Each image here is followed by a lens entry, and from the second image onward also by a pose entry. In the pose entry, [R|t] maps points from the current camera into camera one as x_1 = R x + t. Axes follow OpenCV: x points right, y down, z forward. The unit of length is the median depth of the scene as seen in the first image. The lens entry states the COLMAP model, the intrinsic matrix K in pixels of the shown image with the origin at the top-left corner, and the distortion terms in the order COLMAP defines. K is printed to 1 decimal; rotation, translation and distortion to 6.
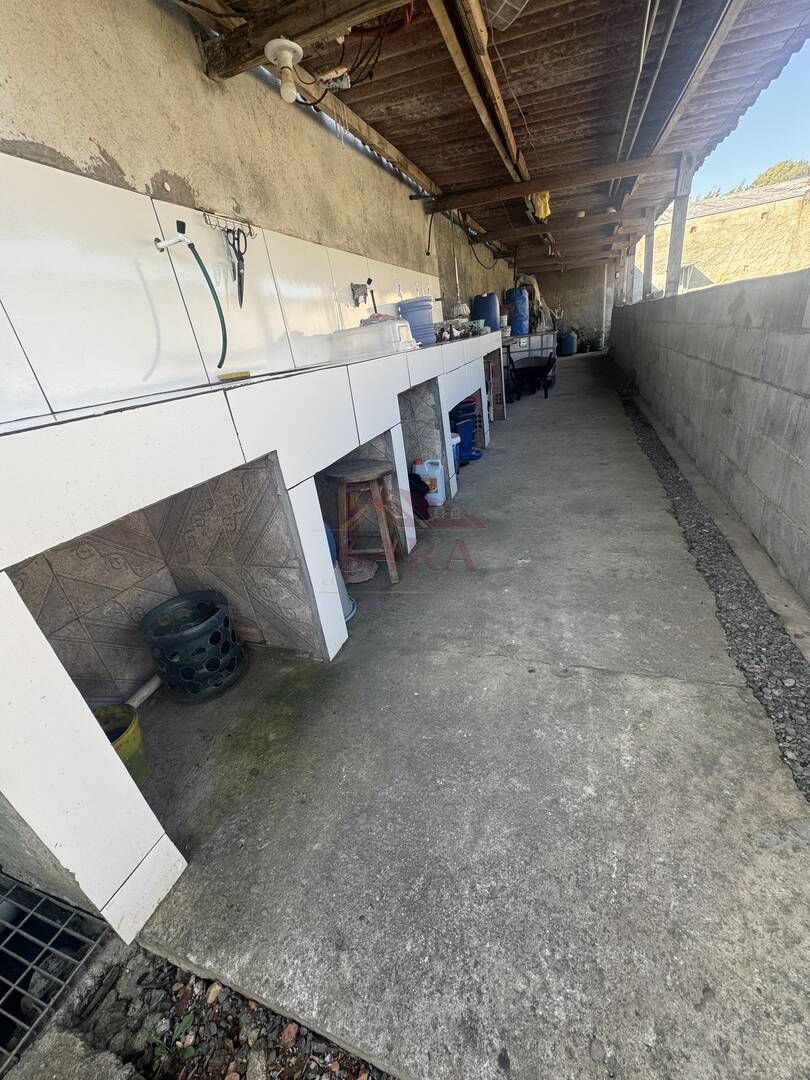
lens RADIAL K [[432.4, 0, 404.6], [0, 432.4, 542.8], [0, 0, 1]] dist [-0.003144, -0.000079]
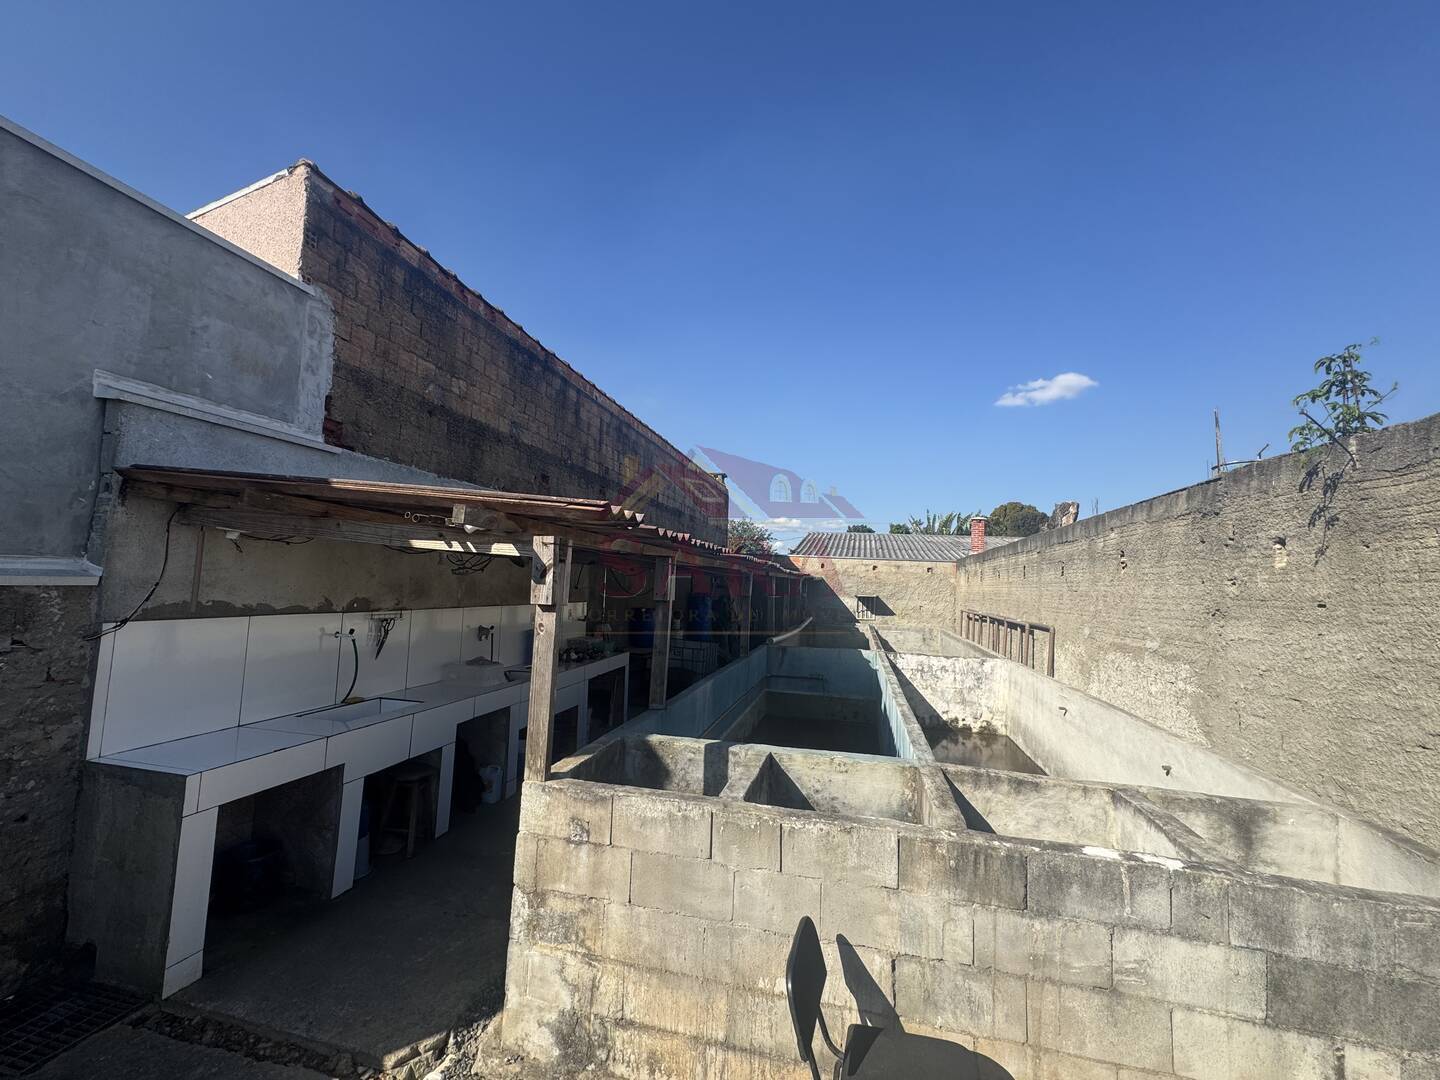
lens RADIAL K [[576.5, 0, 723.5], [0, 576.5, 538.6], [0, 0, 1]] dist [-0.003144, -0.000079]
pose [[0.975694, 0.192318, 0.105044, 0.750028], [-0.115444, 0.858550, -0.499565, 0.021343], [-0.186261, 0.475296, 0.859884, -1.709731]]
